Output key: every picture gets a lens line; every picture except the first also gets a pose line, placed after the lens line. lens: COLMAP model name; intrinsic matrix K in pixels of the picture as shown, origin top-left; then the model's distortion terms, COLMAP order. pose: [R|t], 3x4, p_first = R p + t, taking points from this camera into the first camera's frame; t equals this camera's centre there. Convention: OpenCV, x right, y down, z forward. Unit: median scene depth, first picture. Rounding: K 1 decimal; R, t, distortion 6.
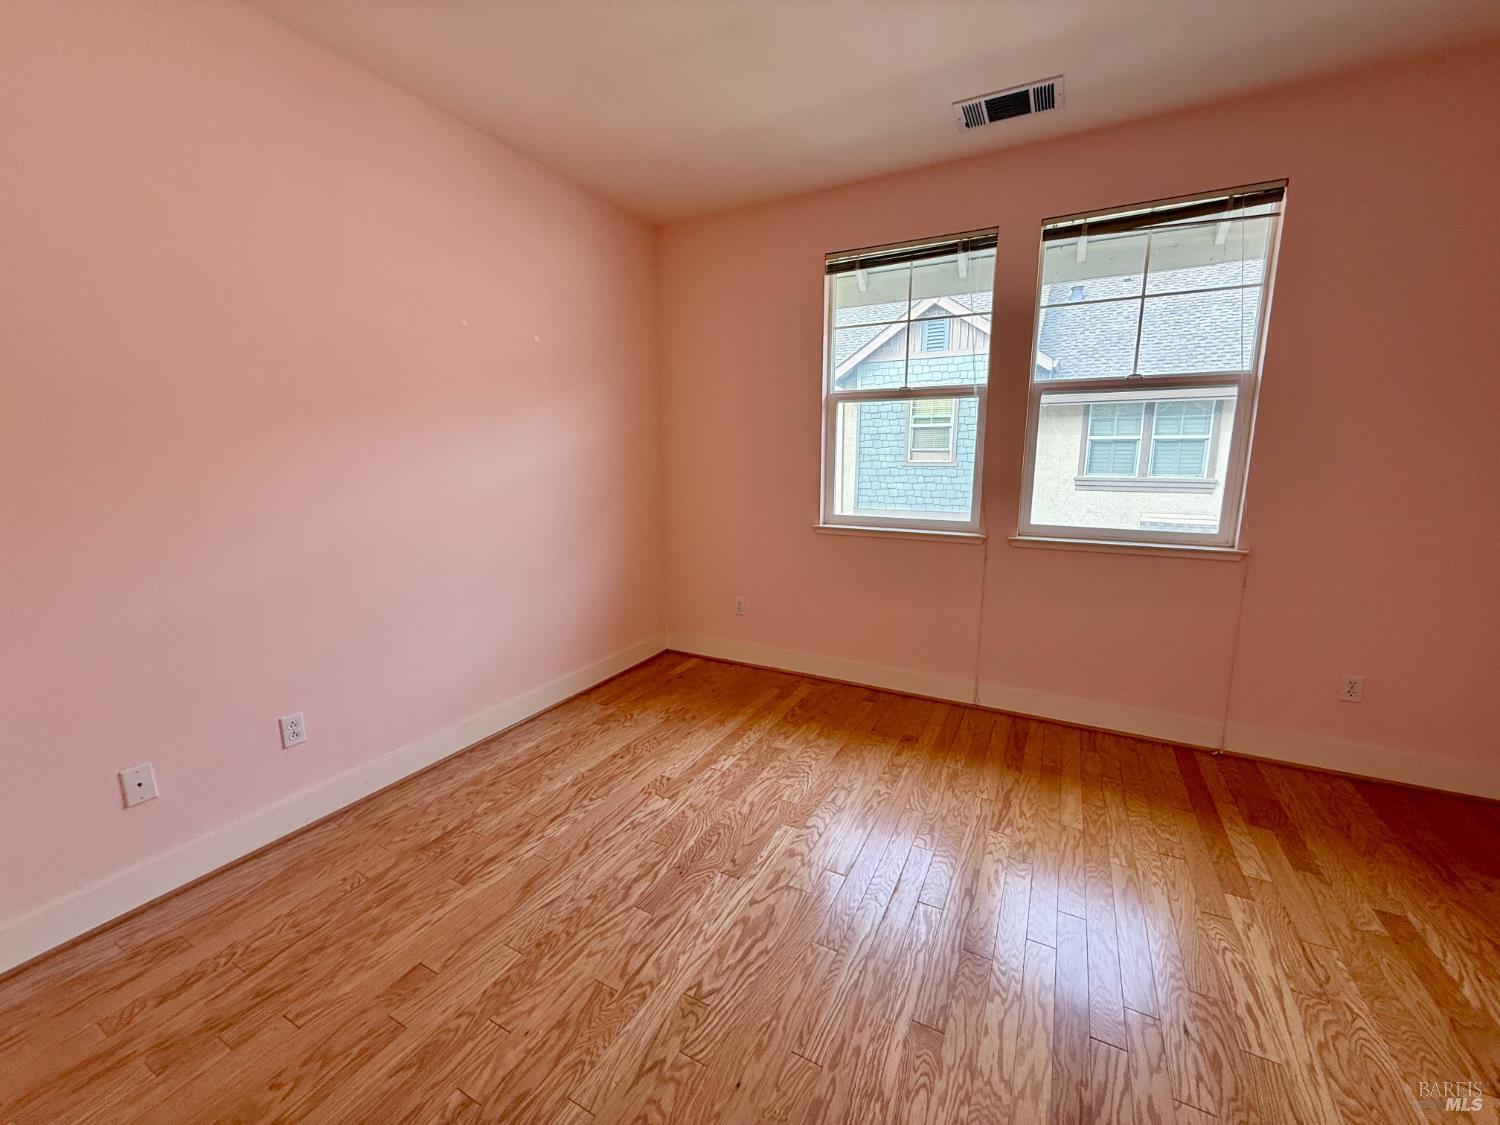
lens RADIAL K [[598.1, 0, 746.5], [0, 598.1, 561.1], [0, 0, 1]] dist [-0.000979, 0.000057]
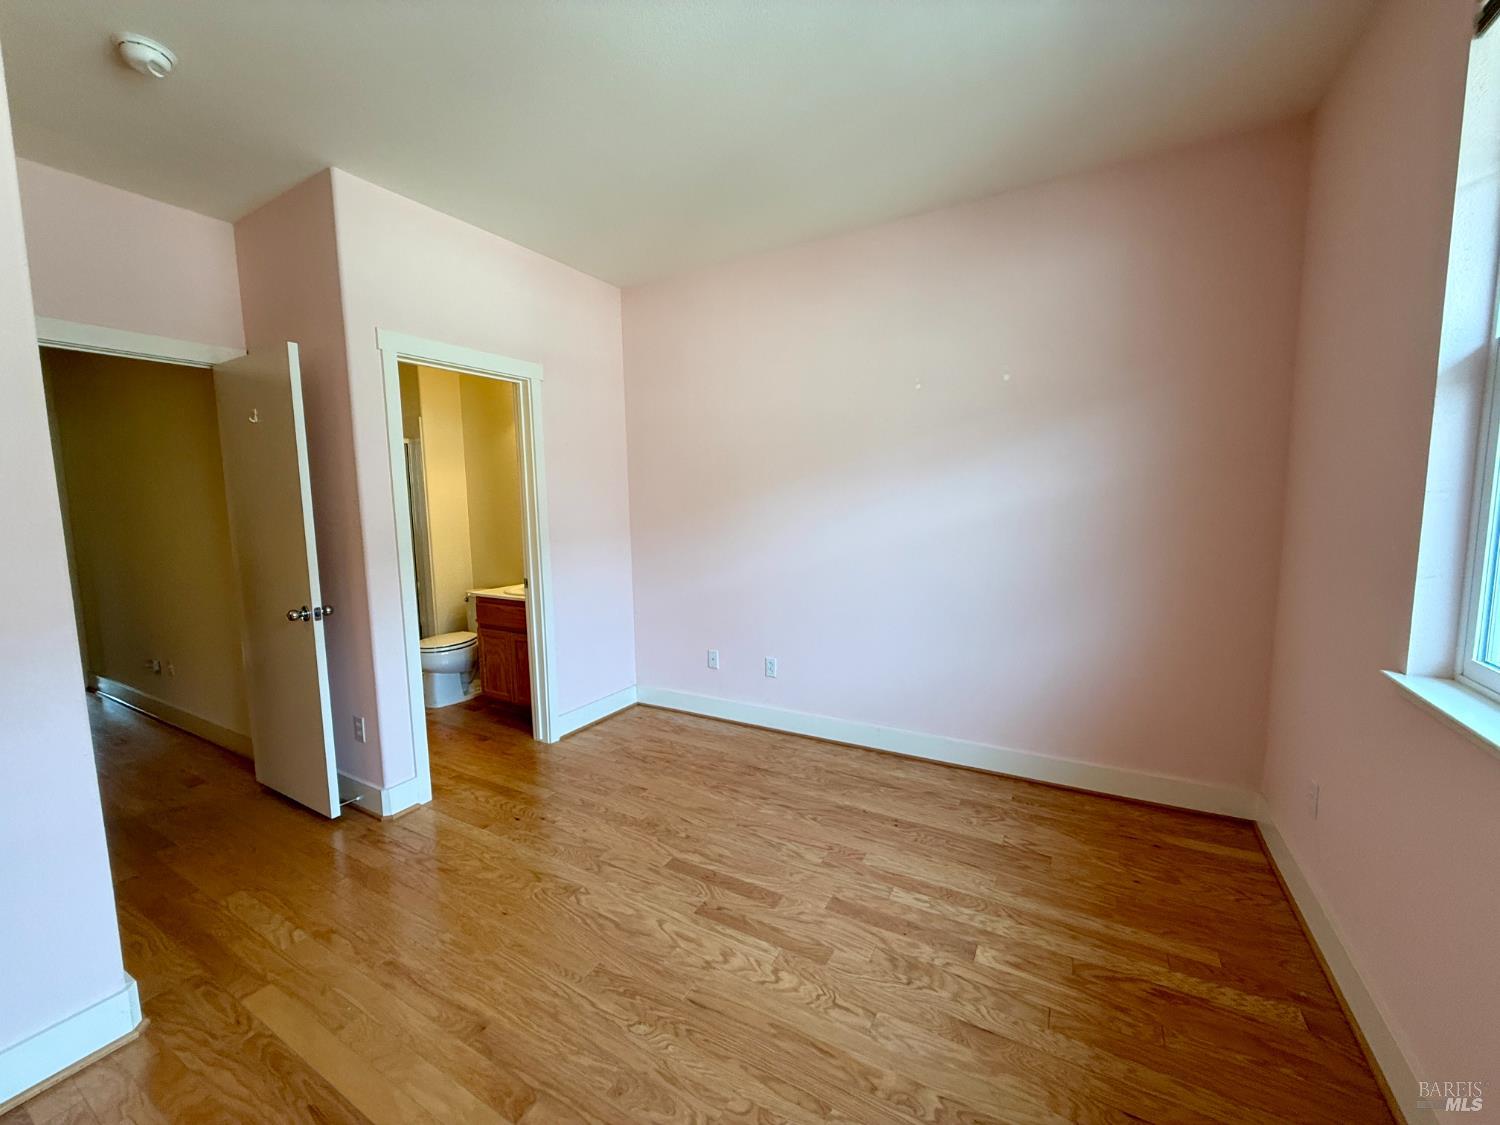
lens RADIAL K [[598.1, 0, 748.1], [0, 598.1, 561.3], [0, 0, 1]] dist [-0.000979, 0.000057]
pose [[-0.031057, 0.107380, -0.993733, 0.743692], [-0.157527, 0.981261, 0.110956, -0.155509], [0.987026, 0.159986, -0.013559, 0.788539]]
